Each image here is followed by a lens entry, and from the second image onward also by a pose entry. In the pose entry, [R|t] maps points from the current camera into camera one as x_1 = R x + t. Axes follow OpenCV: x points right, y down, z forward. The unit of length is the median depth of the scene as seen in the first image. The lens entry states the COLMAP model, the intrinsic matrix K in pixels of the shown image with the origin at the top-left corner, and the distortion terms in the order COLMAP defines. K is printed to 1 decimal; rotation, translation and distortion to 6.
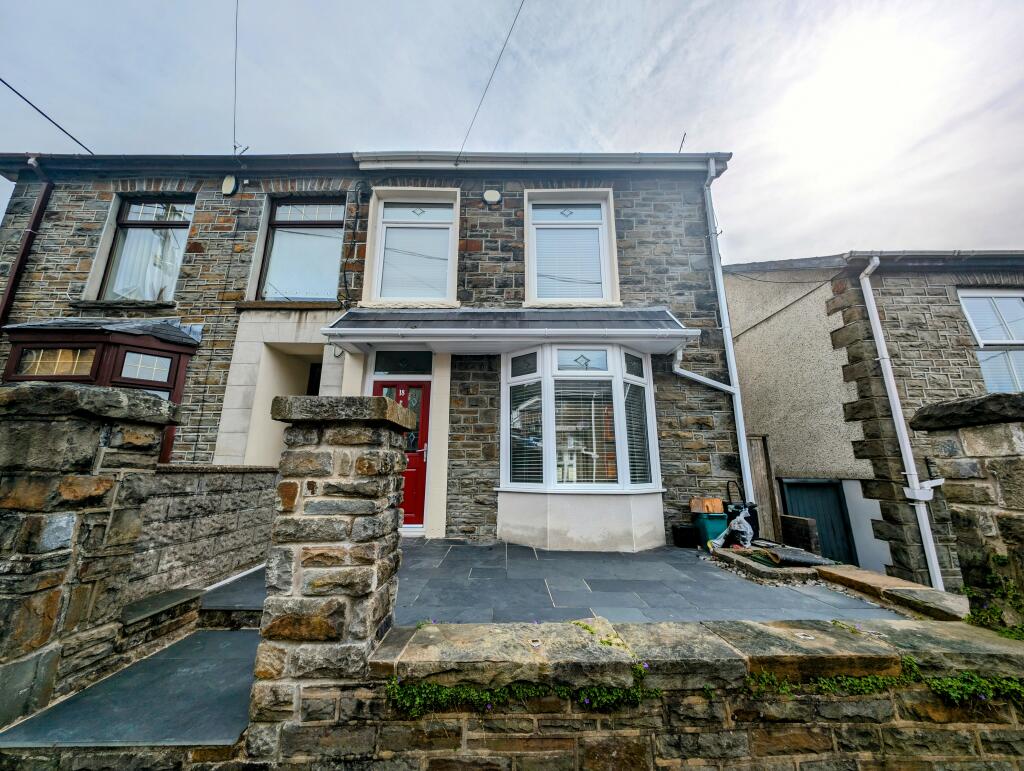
lens RADIAL K [[364.5, 0, 505.9], [0, 364.5, 383.7], [0, 0, 1]] dist [0.005204, -0.002246]
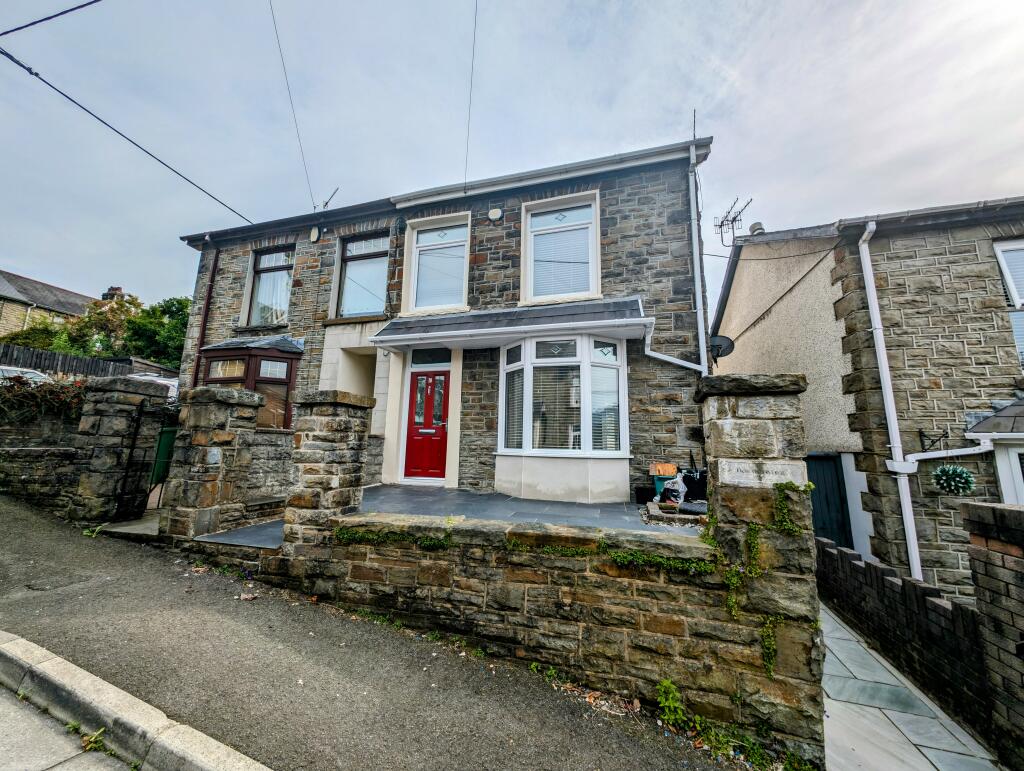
lens RADIAL K [[364.5, 0, 508.0], [0, 364.5, 382.9], [0, 0, 1]] dist [0.005204, -0.002246]
pose [[0.963188, -0.031425, -0.266987, 0.359638], [0.045680, 0.997833, 0.047348, -0.017404], [0.264921, -0.057802, 0.962536, -0.206018]]
